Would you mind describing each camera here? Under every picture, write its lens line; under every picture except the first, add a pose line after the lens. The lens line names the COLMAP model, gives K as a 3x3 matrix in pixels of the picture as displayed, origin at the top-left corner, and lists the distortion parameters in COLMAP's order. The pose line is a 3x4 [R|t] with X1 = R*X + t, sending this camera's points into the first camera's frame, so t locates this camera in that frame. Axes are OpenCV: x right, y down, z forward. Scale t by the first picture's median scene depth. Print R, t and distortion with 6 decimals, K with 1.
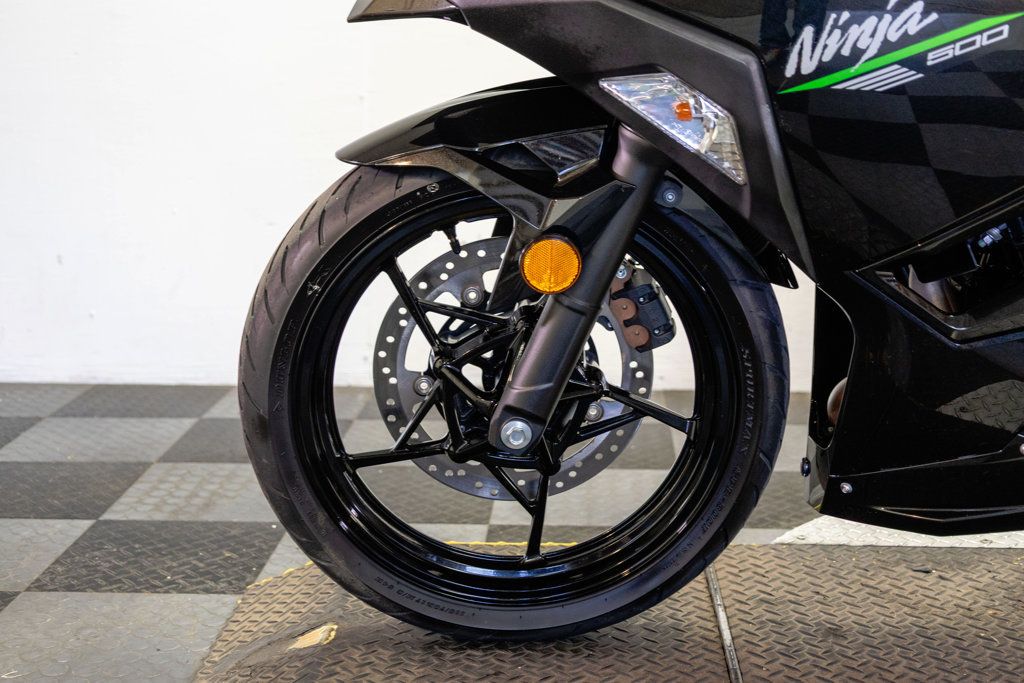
lens RADIAL K [[1543.6, 0, 512.0], [0, 1543.6, 341.5], [0, 0, 1]] dist [0.010577, 0.048477]
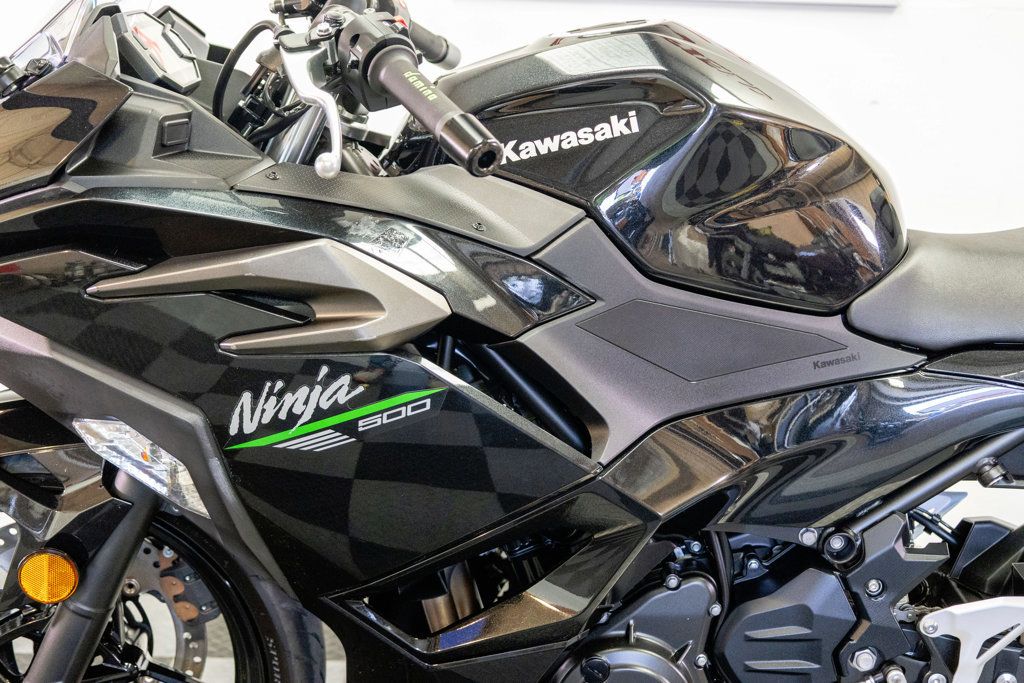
lens RADIAL K [[1543.6, 0, 512.0], [0, 1543.6, 341.5], [0, 0, 1]] dist [0.010577, 0.048477]
pose [[0.997251, 0.026943, 0.069019, 0.259736], [-0.024602, 0.999100, -0.034554, -0.179109], [-0.069888, 0.032761, 0.997017, -0.061358]]
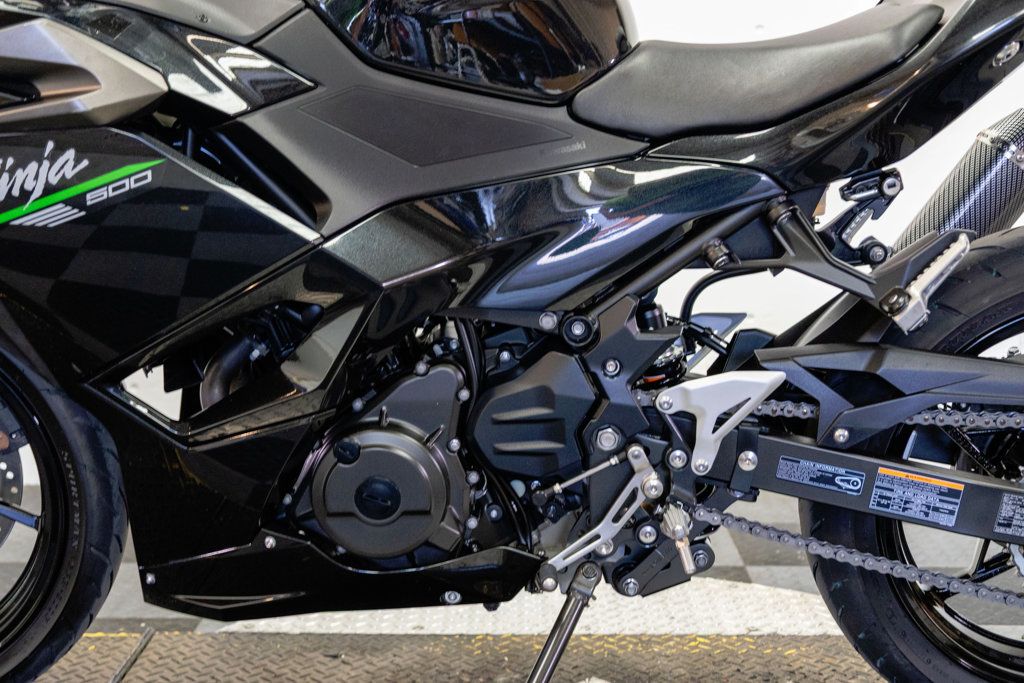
lens RADIAL K [[1543.6, 0, 512.0], [0, 1543.6, 341.5], [0, 0, 1]] dist [0.010577, 0.048477]
pose [[0.999091, -0.000257, 0.042637, 0.463319], [0.002869, 0.998121, -0.061209, -0.006069], [-0.042541, 0.061276, 0.997214, -0.126301]]
